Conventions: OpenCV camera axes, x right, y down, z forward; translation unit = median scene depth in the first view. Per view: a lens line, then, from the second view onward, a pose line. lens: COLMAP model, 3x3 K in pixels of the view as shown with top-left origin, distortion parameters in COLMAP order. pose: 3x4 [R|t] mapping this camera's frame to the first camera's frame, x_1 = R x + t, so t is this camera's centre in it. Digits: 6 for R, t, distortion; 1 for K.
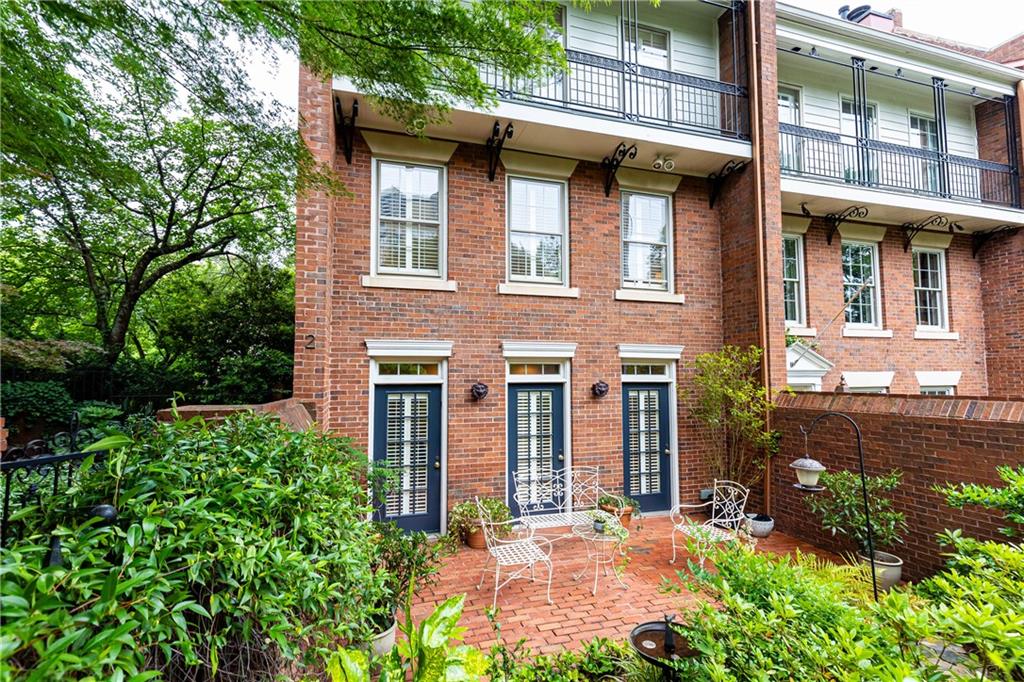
lens RADIAL K [[464.7, 0, 496.2], [0, 464.7, 345.2], [0, 0, 1]] dist [0.003434, 0.000472]
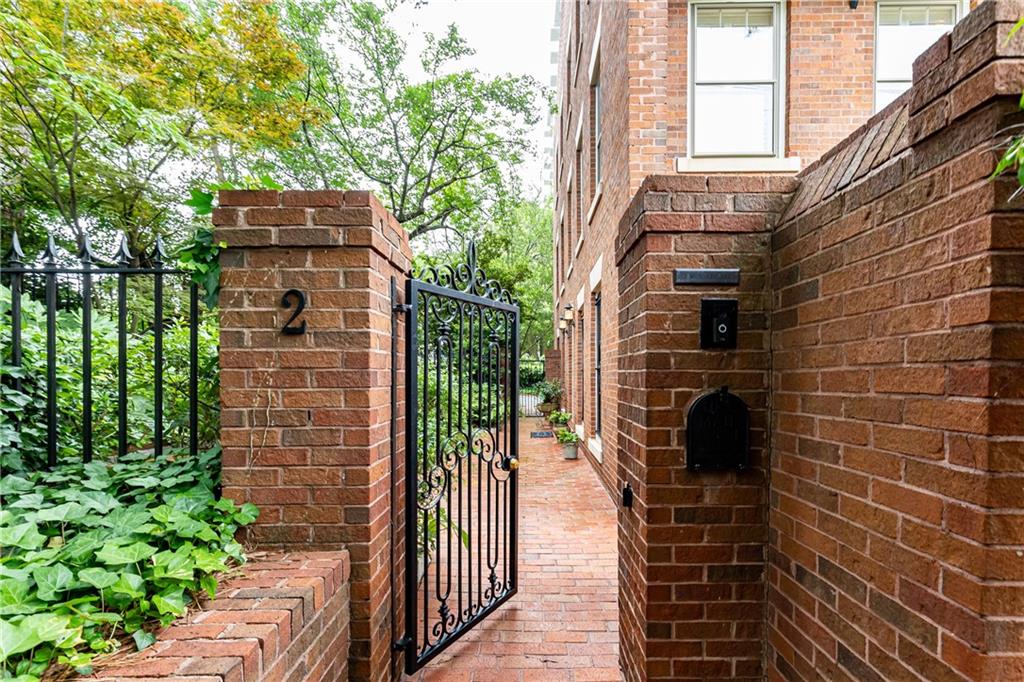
lens RADIAL K [[465.4, 0, 515.4], [0, 465.4, 378.2], [0, 0, 1]] dist [0.001100, 0.000150]
pose [[0.951935, -0.000002, -0.306300, -0.265517], [0.021940, 0.997432, 0.068180, 0.136846], [0.305513, -0.071623, 0.949490, 0.129773]]
